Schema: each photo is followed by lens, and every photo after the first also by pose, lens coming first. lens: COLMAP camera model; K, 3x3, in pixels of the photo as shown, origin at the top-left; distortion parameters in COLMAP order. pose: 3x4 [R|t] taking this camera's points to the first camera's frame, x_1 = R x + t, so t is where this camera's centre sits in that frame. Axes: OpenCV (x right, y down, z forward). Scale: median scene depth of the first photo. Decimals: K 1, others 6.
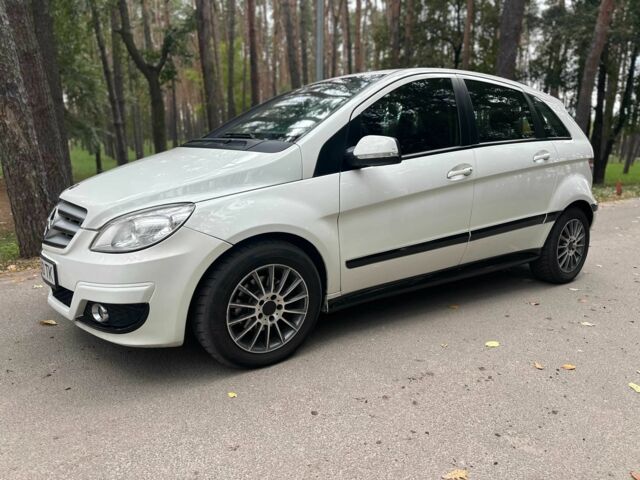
lens RADIAL K [[453.8, 0, 317.1], [0, 453.8, 242.3], [0, 0, 1]] dist [0.085676, -0.110055]
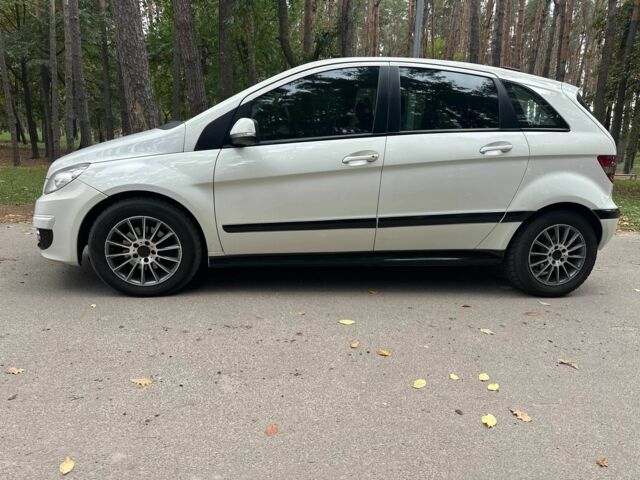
lens RADIAL K [[453.8, 0, 317.1], [0, 453.8, 242.3], [0, 0, 1]] dist [0.085676, -0.110055]
pose [[0.895909, 0.121969, -0.427165, 0.845548], [-0.121574, 0.992178, 0.028316, 0.023566], [0.427278, 0.026564, 0.903730, 0.043963]]
